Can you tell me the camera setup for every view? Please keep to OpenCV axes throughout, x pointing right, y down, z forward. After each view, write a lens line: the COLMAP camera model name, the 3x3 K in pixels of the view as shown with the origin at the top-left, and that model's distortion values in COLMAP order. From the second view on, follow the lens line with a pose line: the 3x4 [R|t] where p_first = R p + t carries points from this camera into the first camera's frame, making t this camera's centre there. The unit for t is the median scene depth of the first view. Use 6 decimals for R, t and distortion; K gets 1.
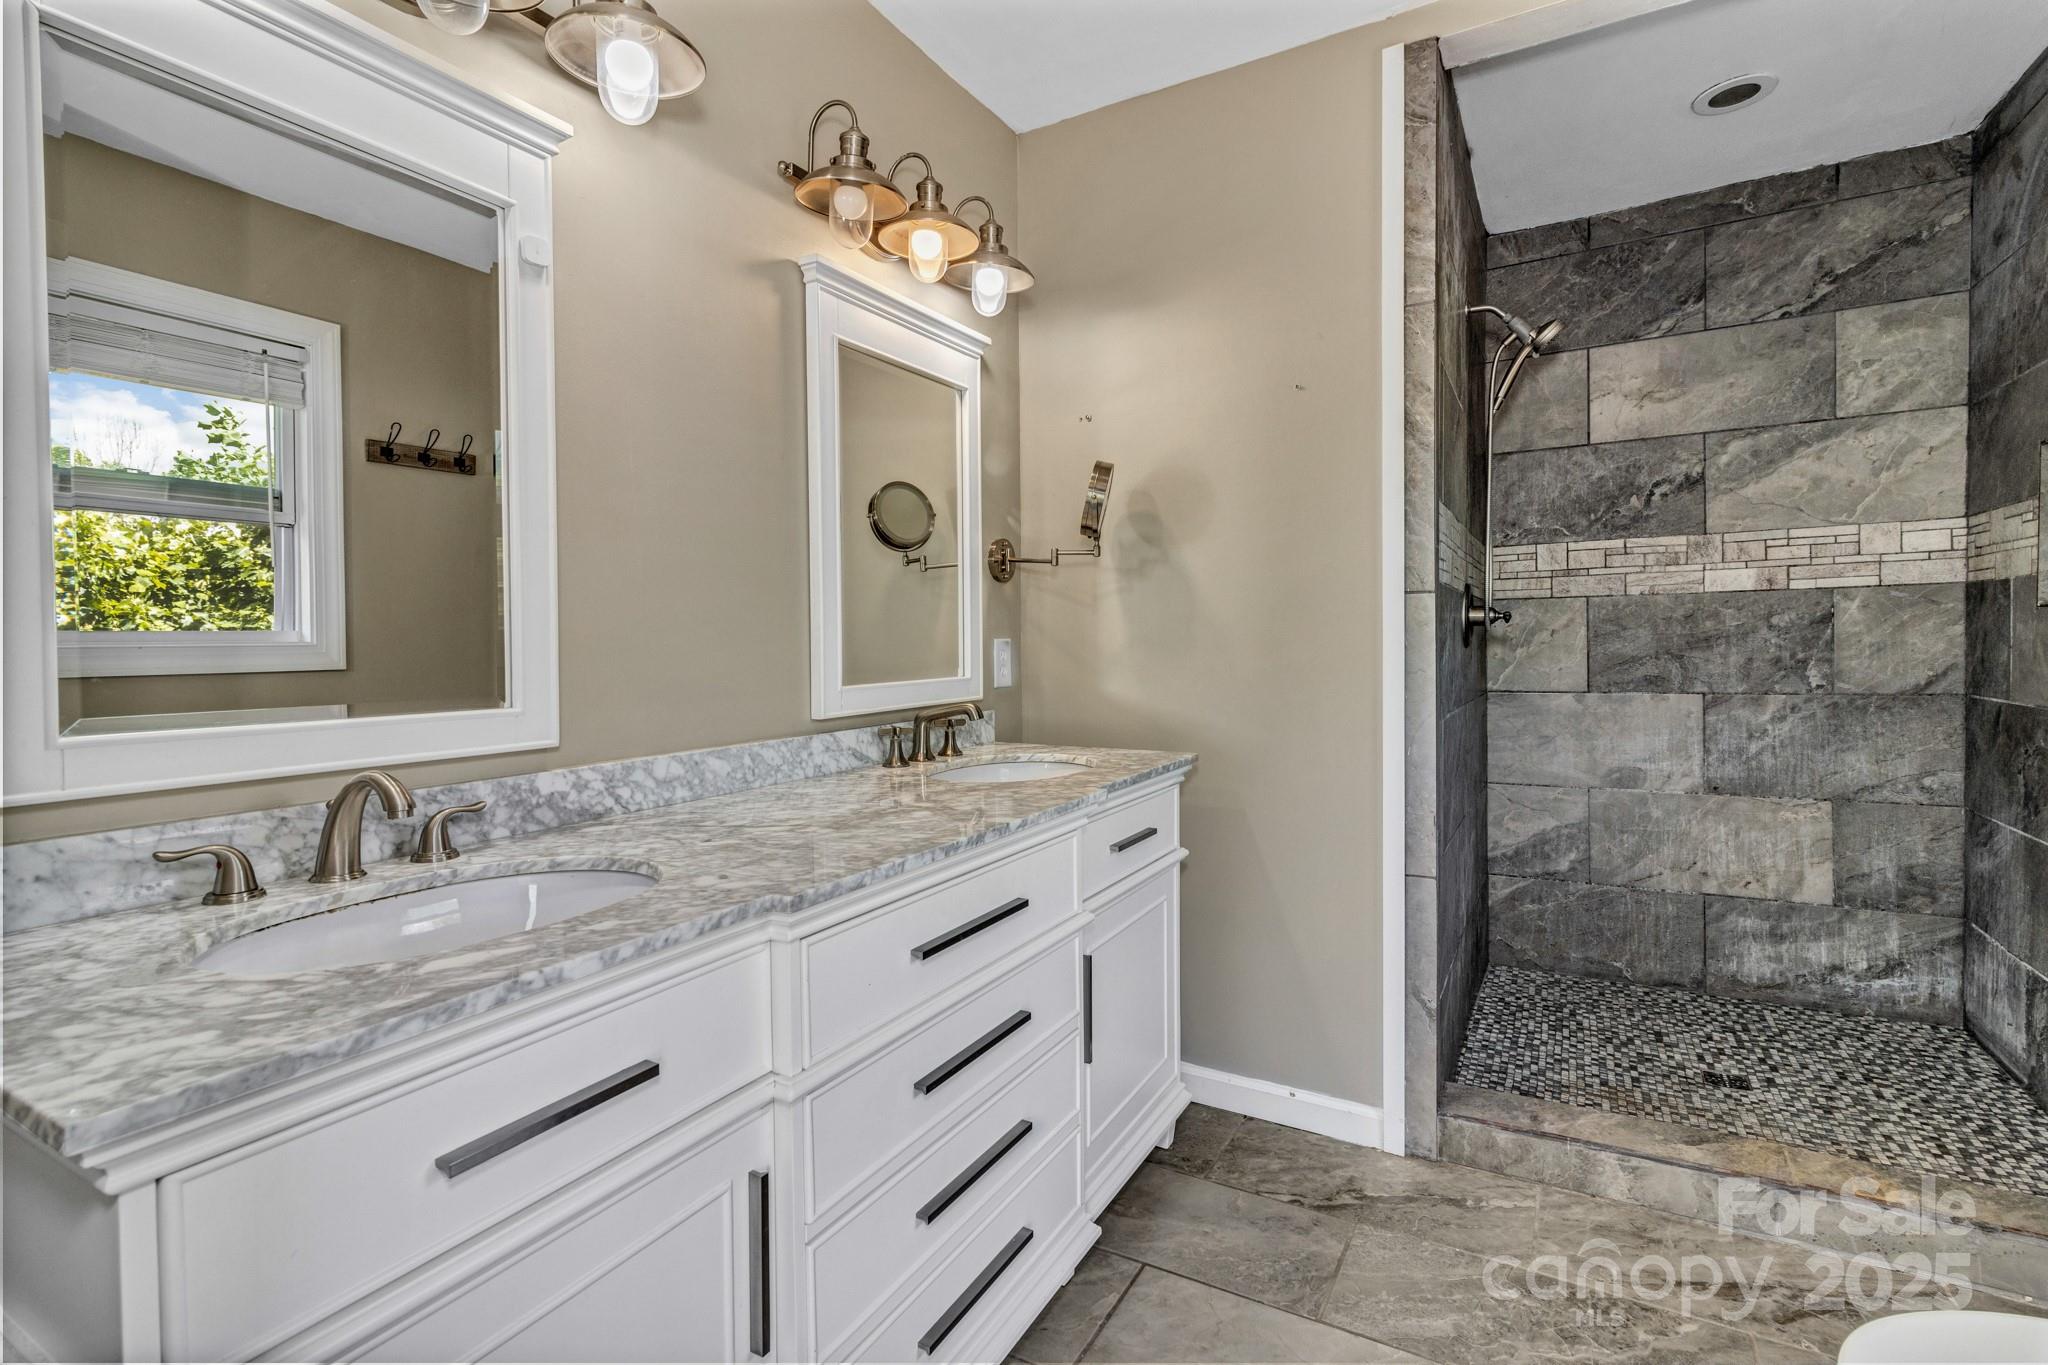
lens RADIAL K [[954.9, 0, 1020.0], [0, 954.9, 665.6], [0, 0, 1]] dist [0.002225, 0.001220]
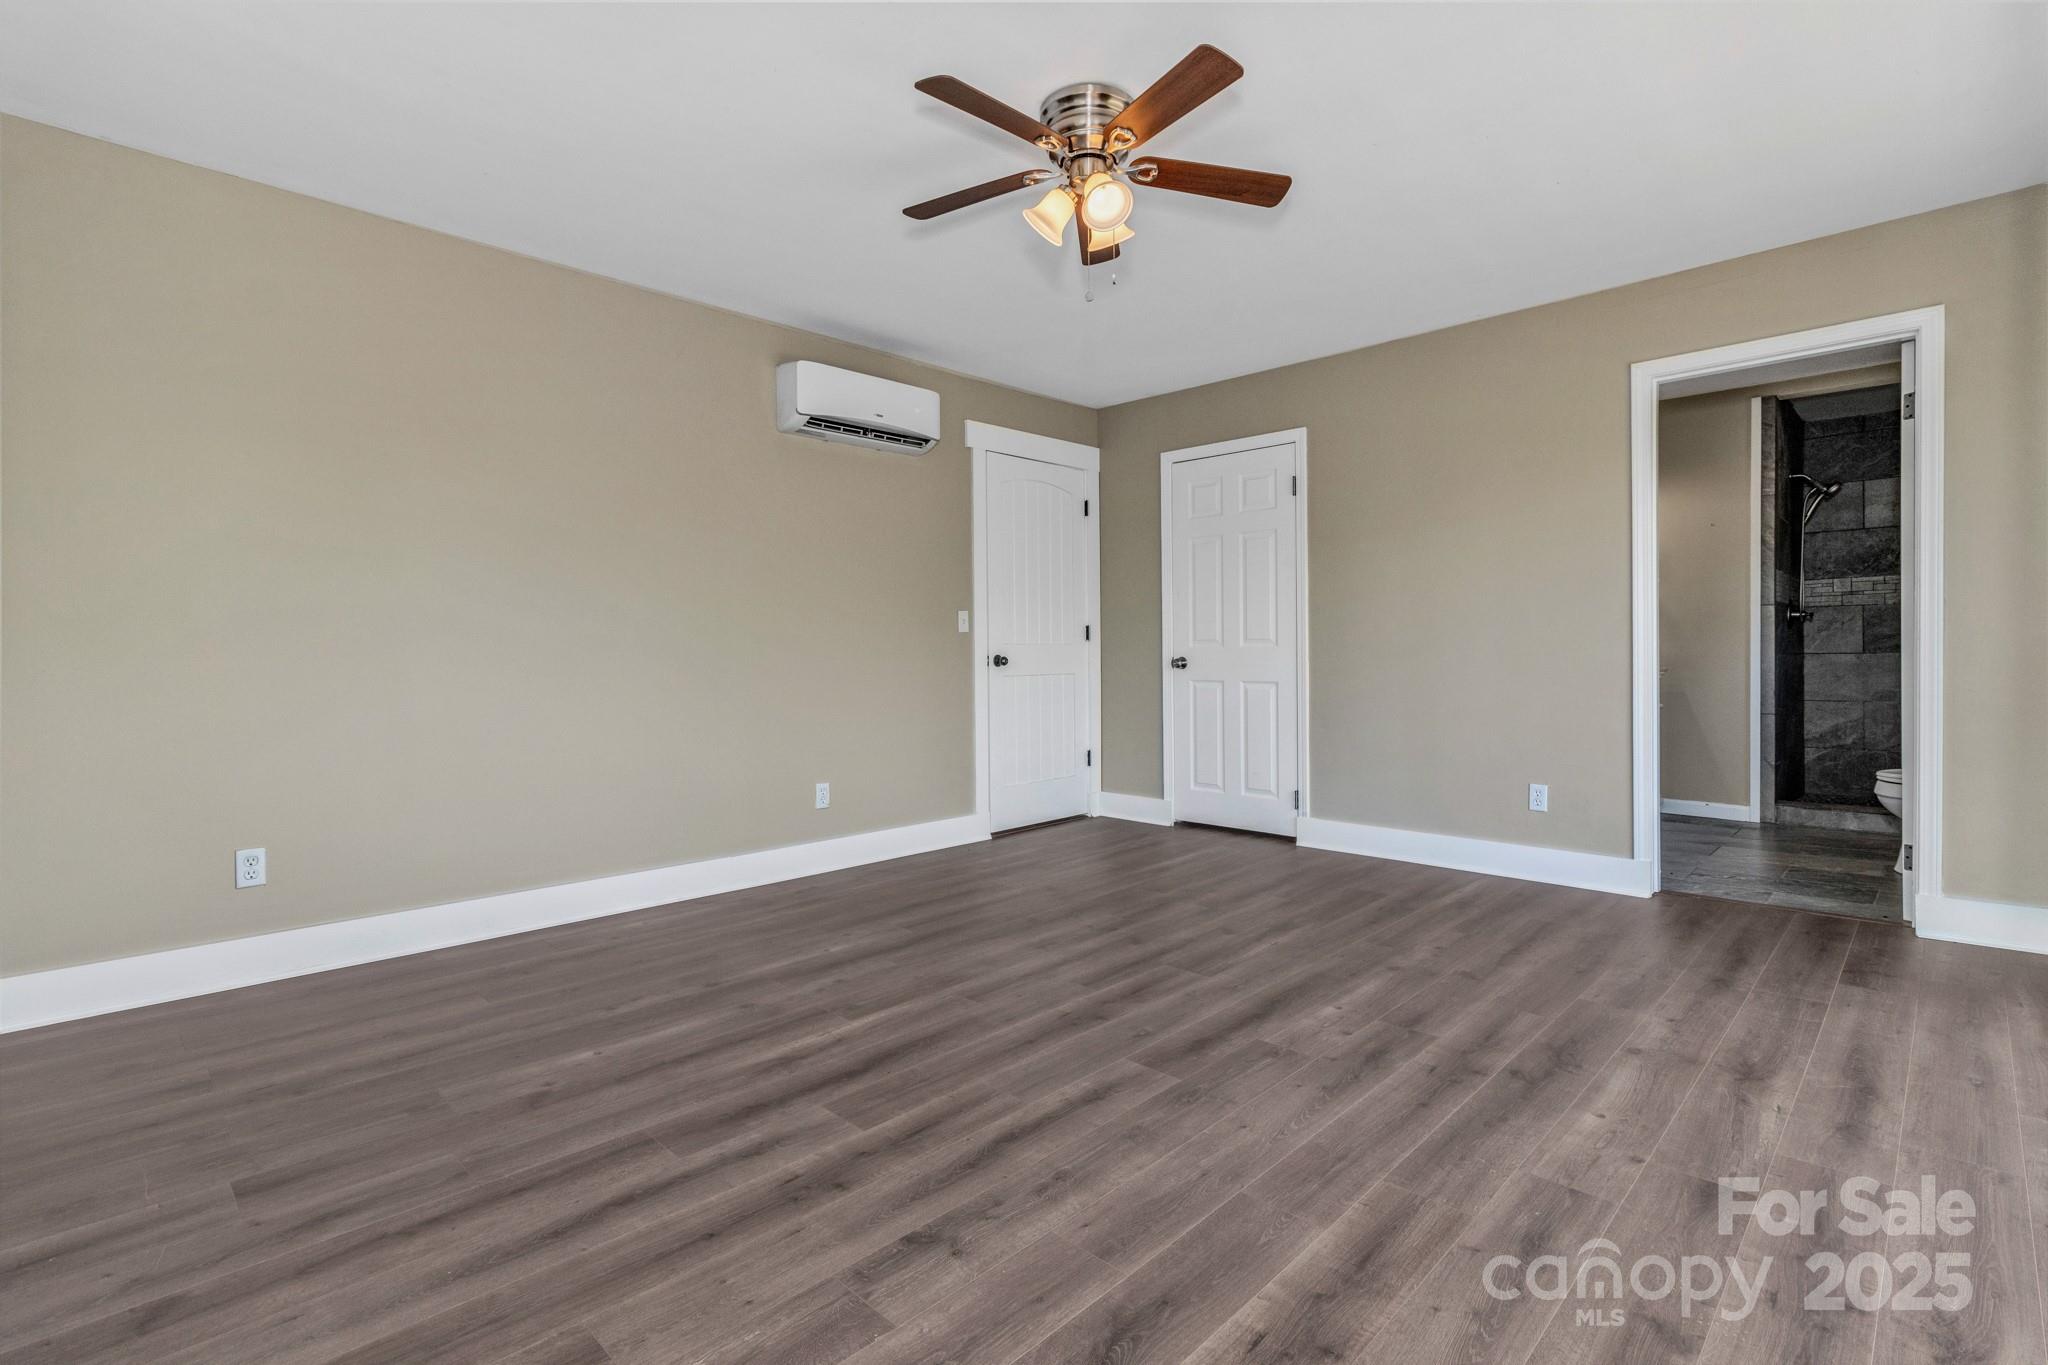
lens RADIAL K [[954.9, 0, 1023.8], [0, 954.9, 647.8], [0, 0, 1]] dist [0.002225, 0.001220]
pose [[0.969216, 0.011285, -0.245952, -0.606227], [-0.015904, 0.999732, -0.016803, 0.078175], [0.245696, 0.020197, 0.969136, -1.355819]]
